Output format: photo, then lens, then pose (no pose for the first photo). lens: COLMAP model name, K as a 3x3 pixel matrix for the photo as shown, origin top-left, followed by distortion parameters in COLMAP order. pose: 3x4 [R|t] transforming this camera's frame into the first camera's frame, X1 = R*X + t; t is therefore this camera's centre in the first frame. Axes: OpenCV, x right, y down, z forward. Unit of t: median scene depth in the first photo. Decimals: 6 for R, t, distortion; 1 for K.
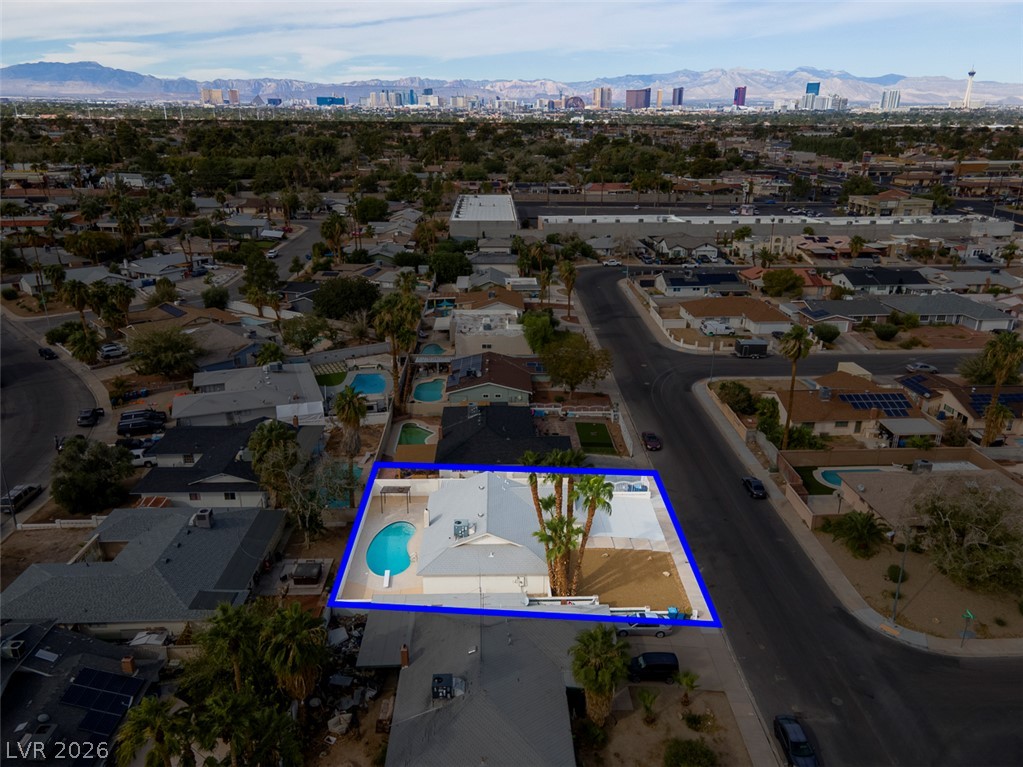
lens RADIAL K [[753.5, 0, 517.3], [0, 753.5, 386.4], [0, 0, 1]] dist [0.033014, 0.006557]
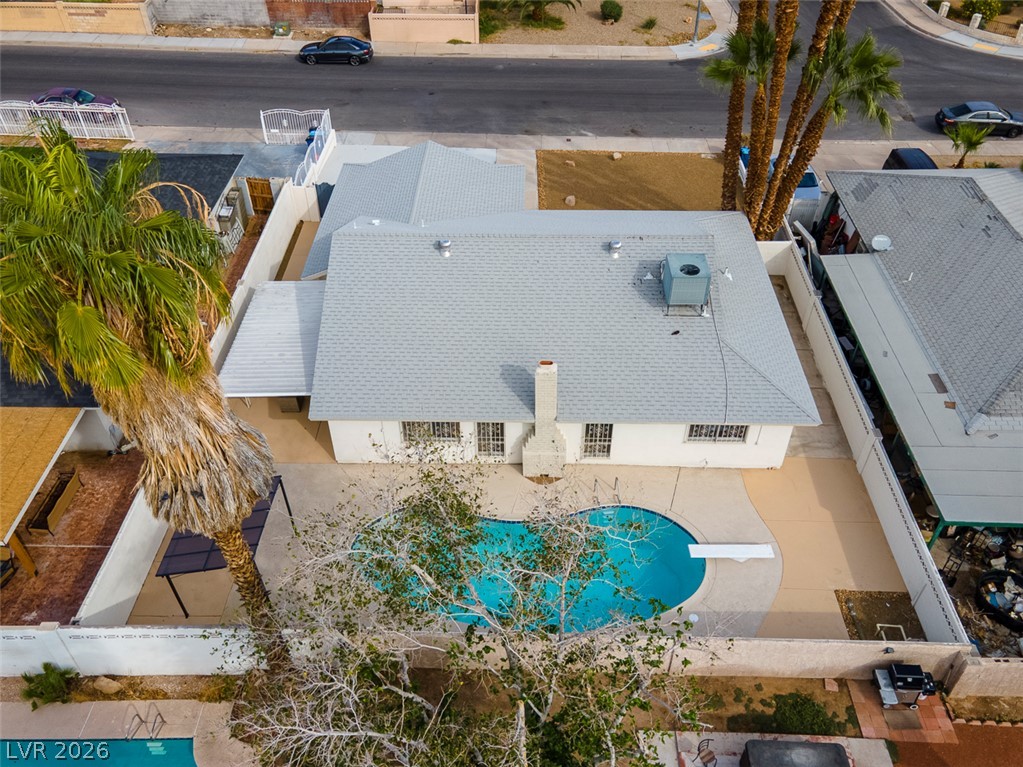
lens RADIAL K [[844.2, 0, 518.0], [0, 844.2, 381.0], [0, 0, 1]] dist [0.040188, 0.020578]
pose [[0.041317, -0.655403, 0.754149, -0.201389], [0.342200, 0.718426, 0.605610, -0.017165], [-0.938718, 0.233048, 0.253962, 0.506749]]
